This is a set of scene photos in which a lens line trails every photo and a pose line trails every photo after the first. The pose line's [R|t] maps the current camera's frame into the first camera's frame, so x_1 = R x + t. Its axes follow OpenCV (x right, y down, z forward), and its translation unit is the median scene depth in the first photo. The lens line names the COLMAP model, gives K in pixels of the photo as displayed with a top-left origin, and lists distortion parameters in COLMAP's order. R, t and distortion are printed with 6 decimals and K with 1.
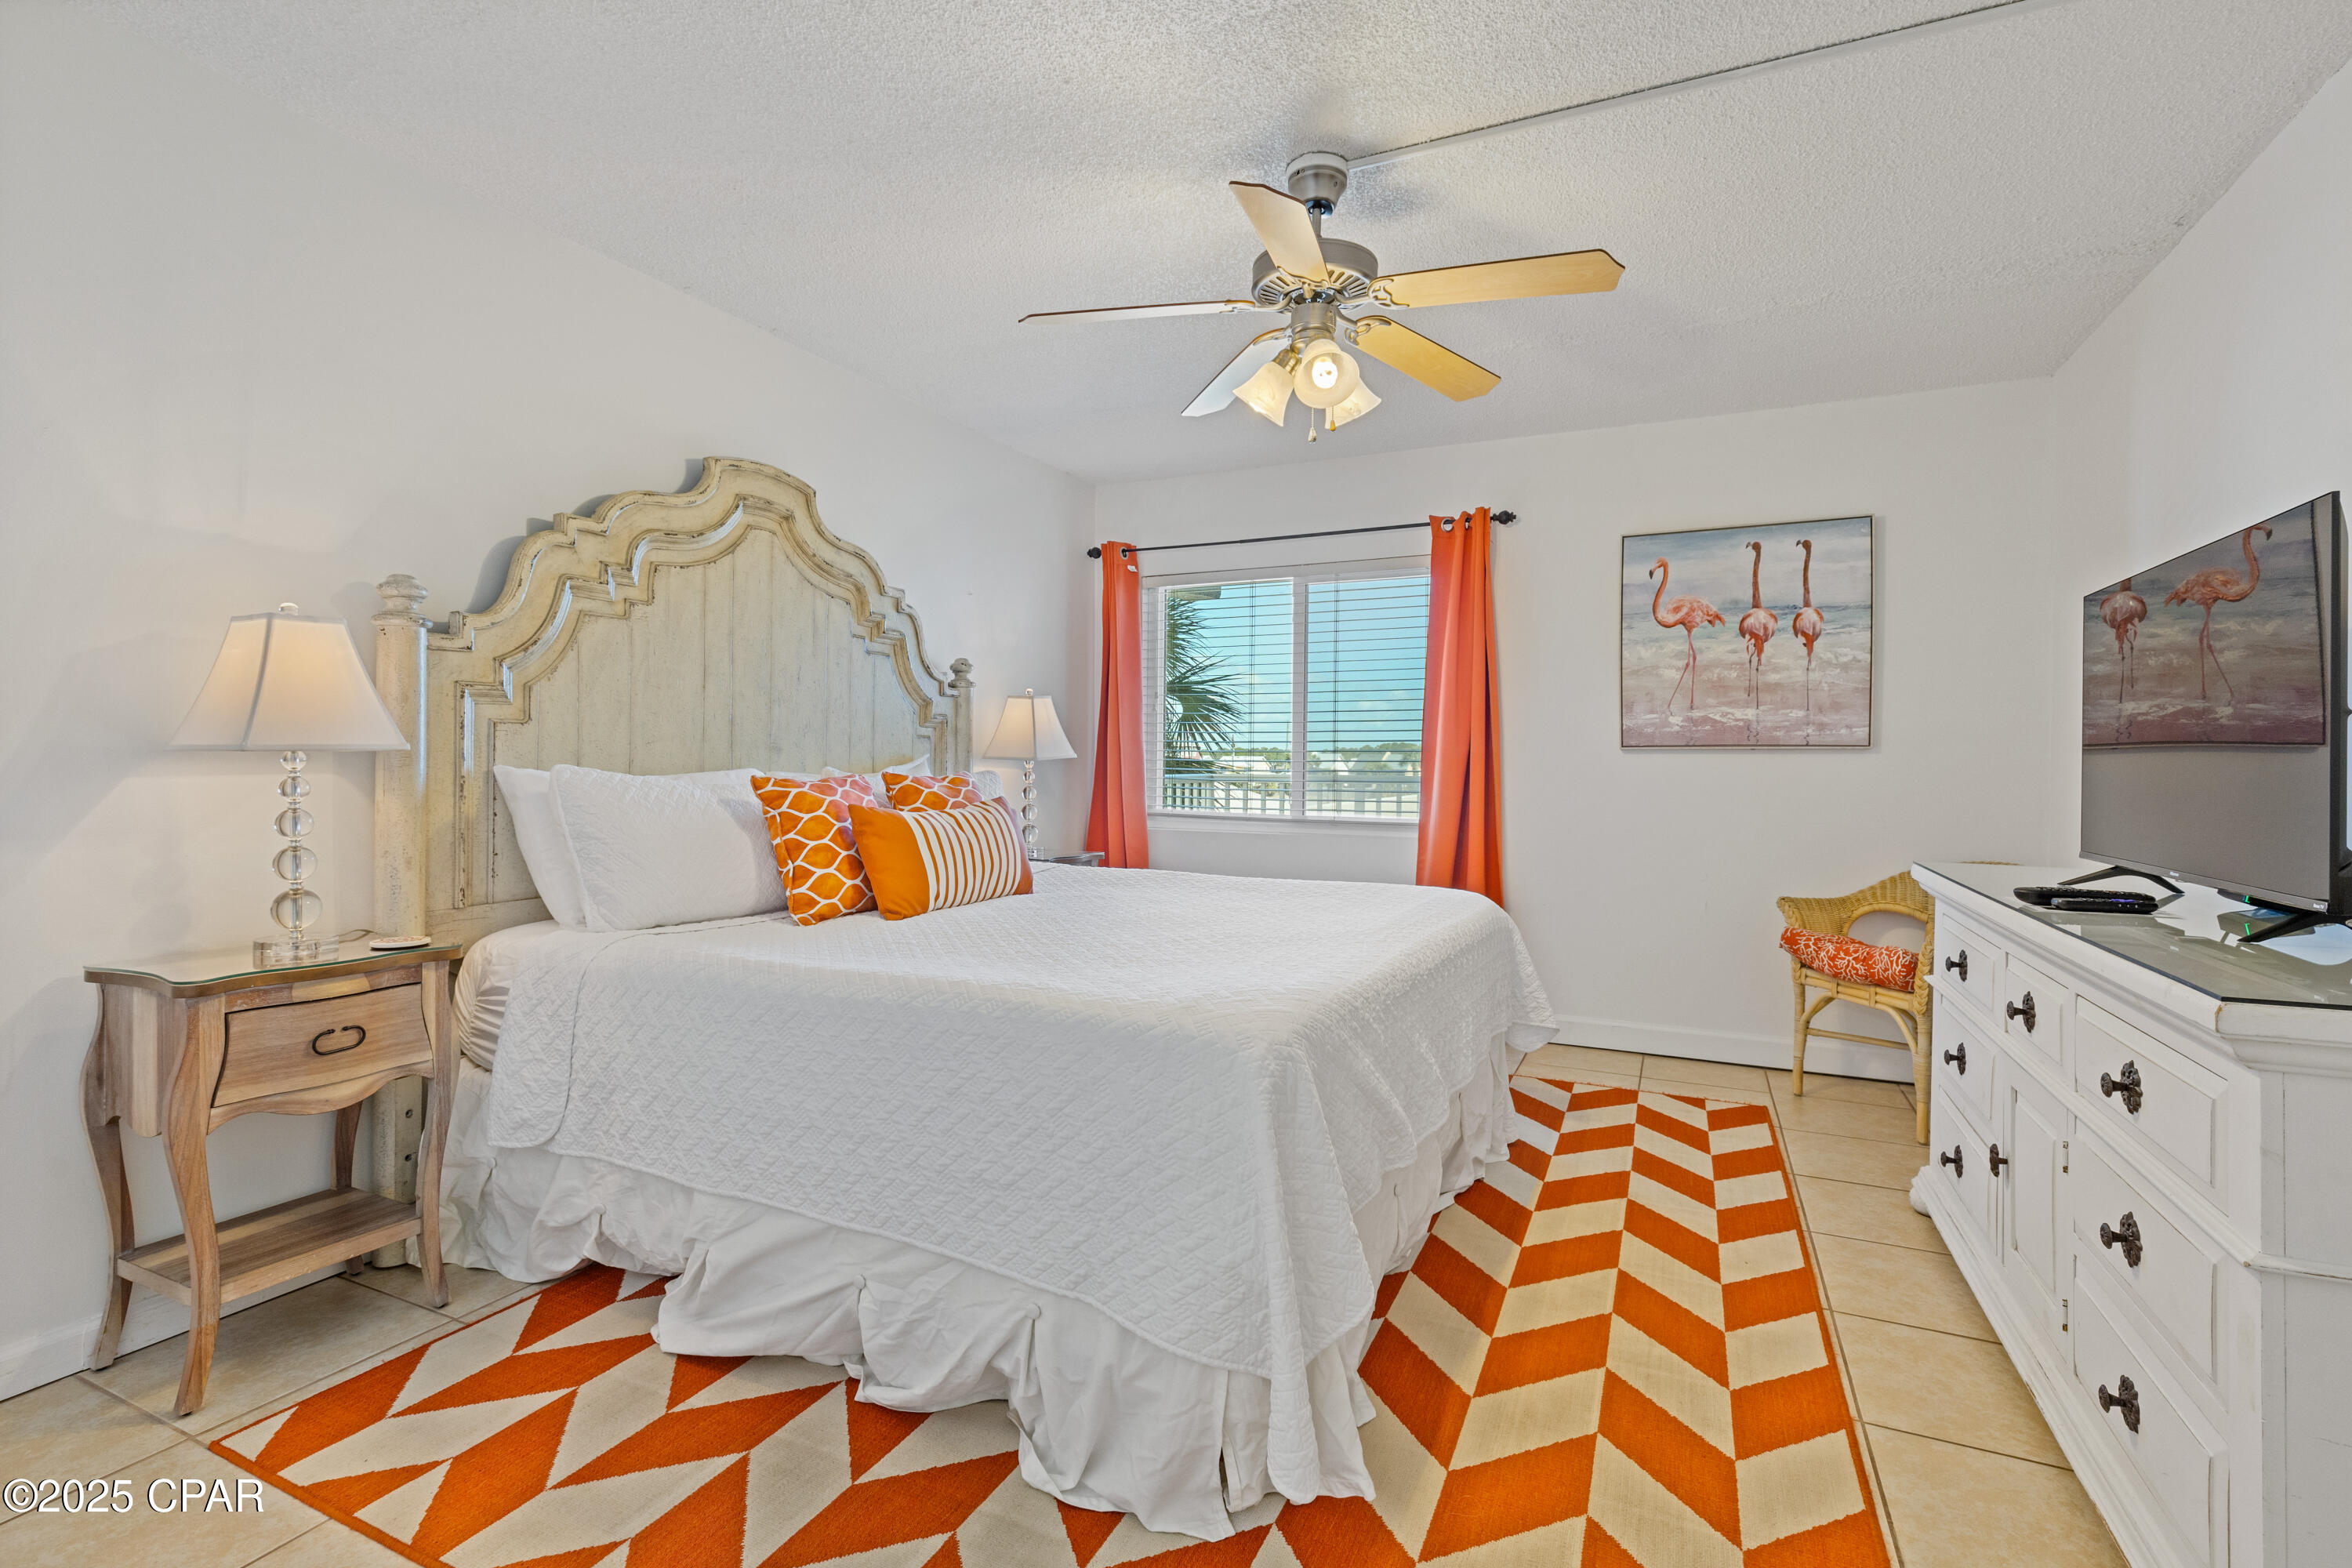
lens RADIAL K [[1063.5, 0, 1177.3], [0, 1063.5, 766.9], [0, 0, 1]] dist [0.004607, -0.000682]
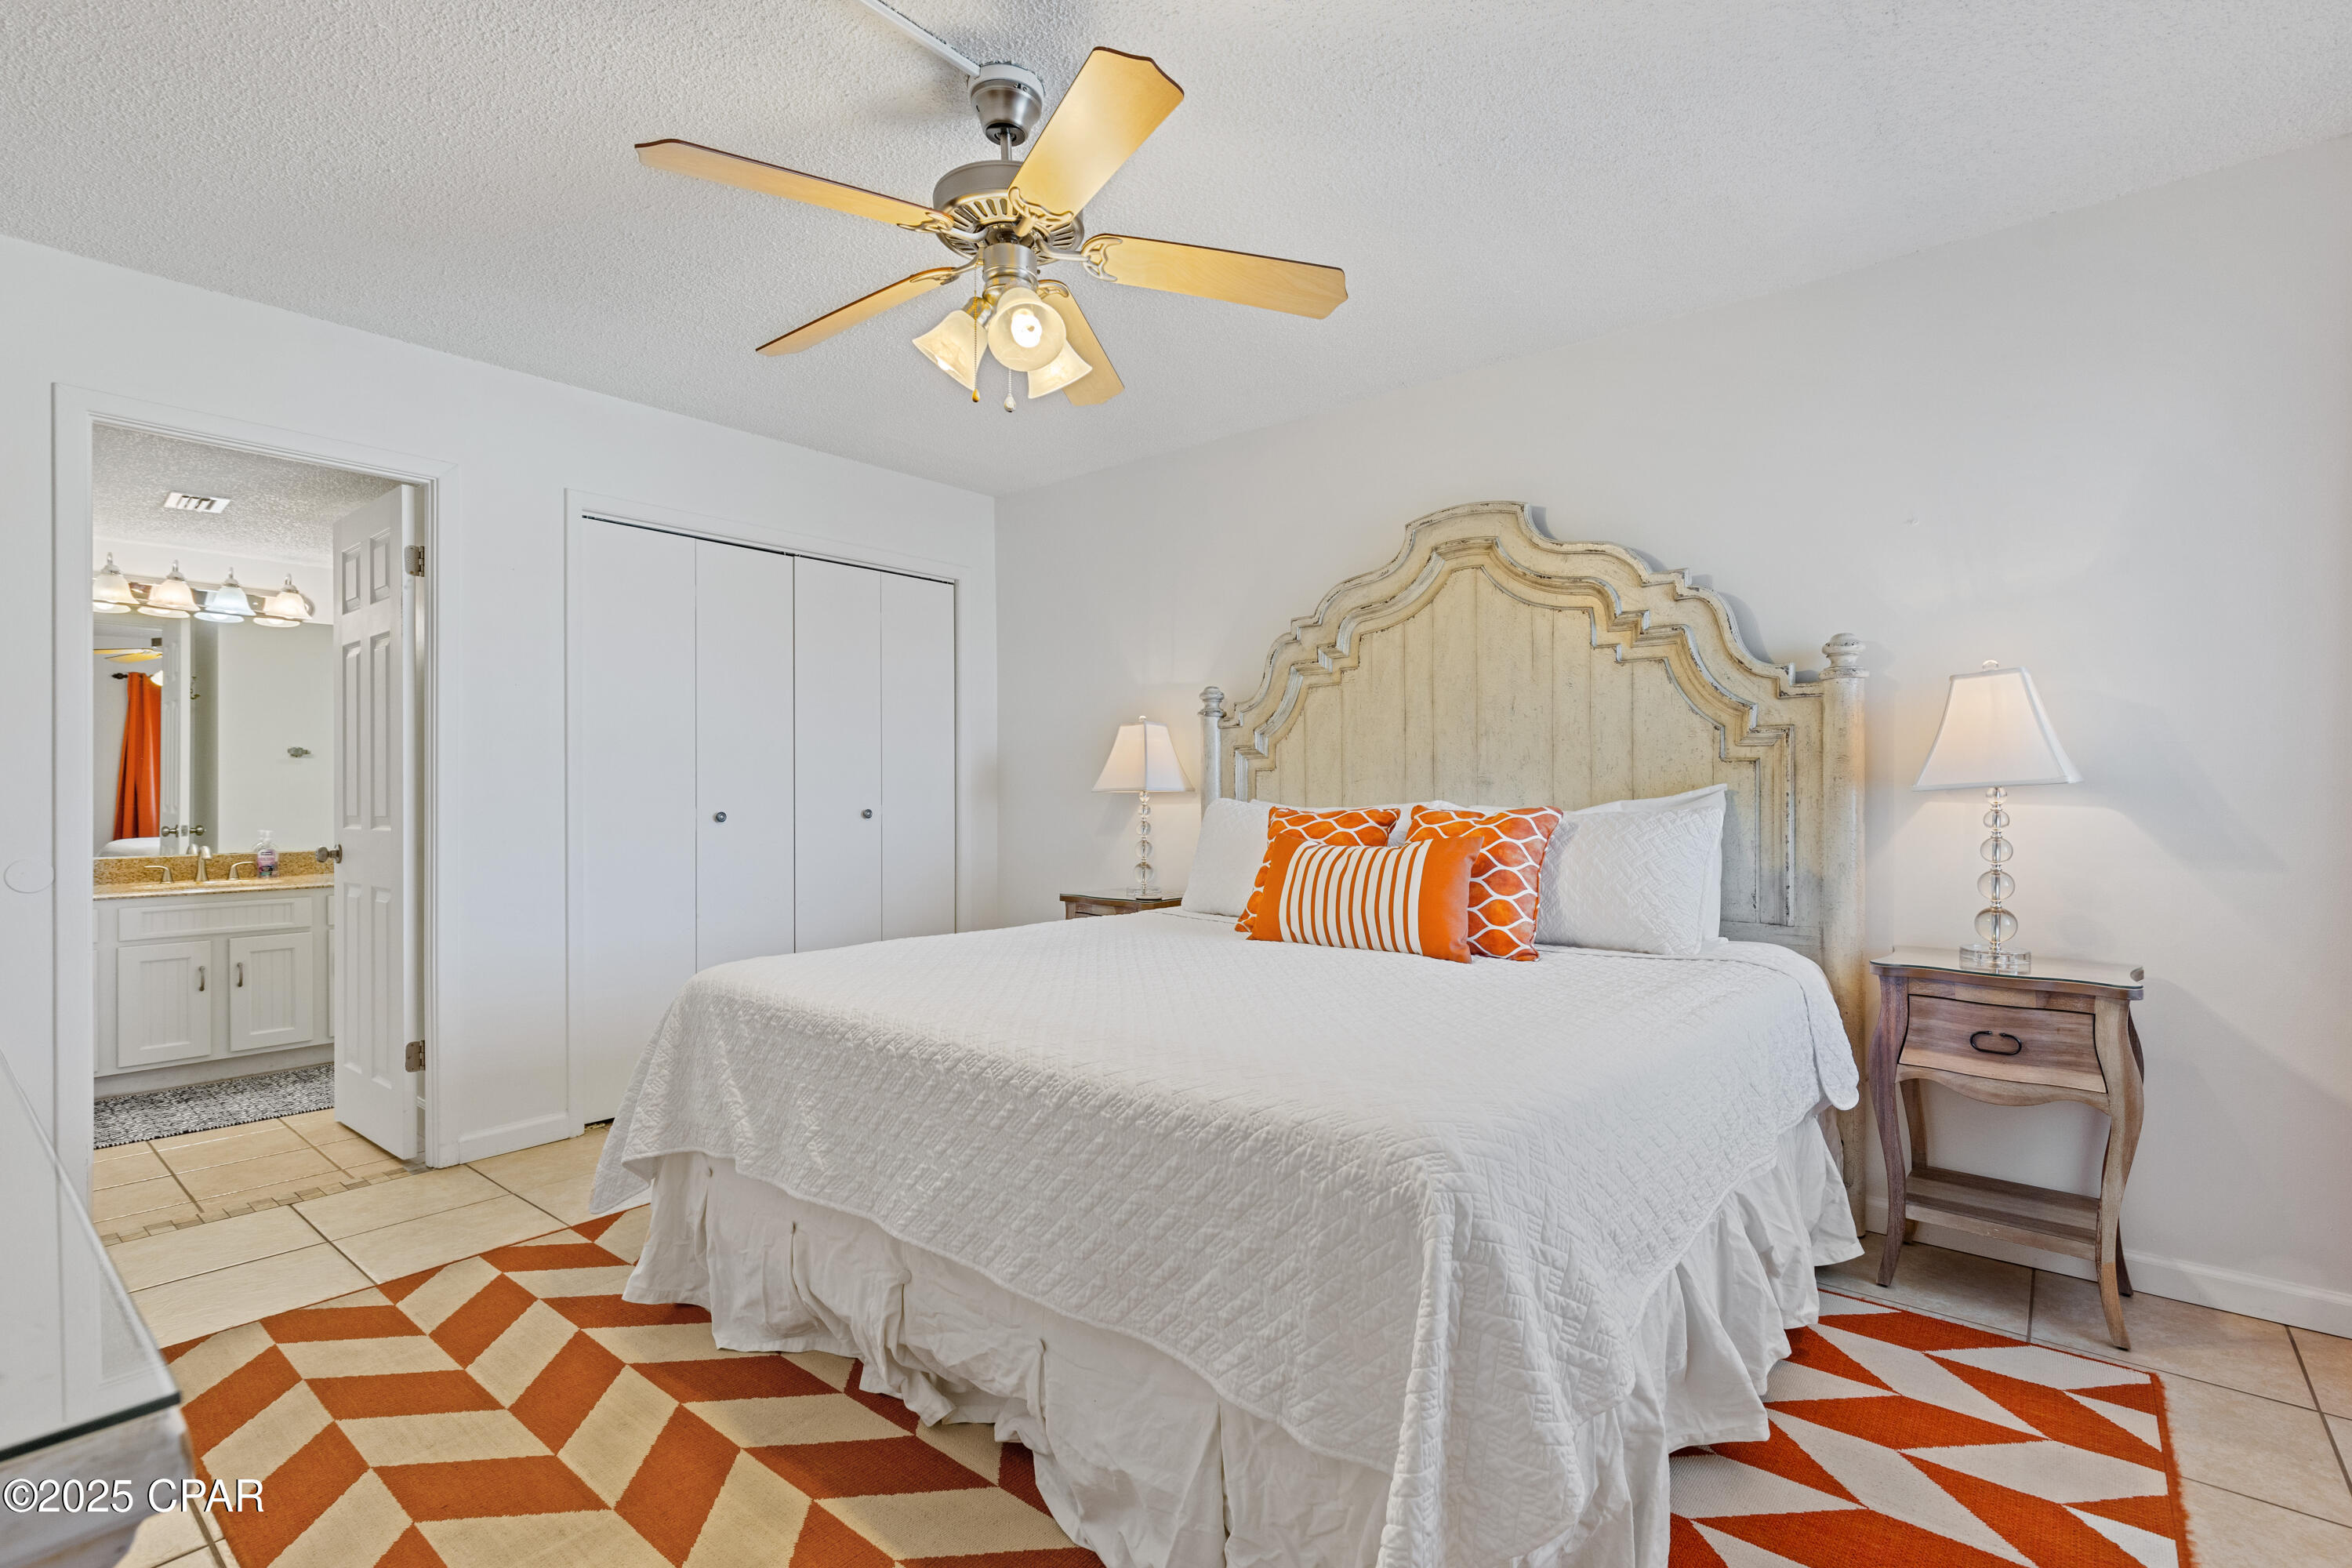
lens RADIAL K [[1063.5, 0, 1177.6], [0, 1063.5, 797.7], [0, 0, 1]] dist [0.004607, -0.000682]
pose [[-0.233565, -0.007364, -0.972313, 0.753246], [-0.003325, 0.999972, -0.006775, 0.005605], [0.972336, 0.001651, -0.233583, 1.096507]]
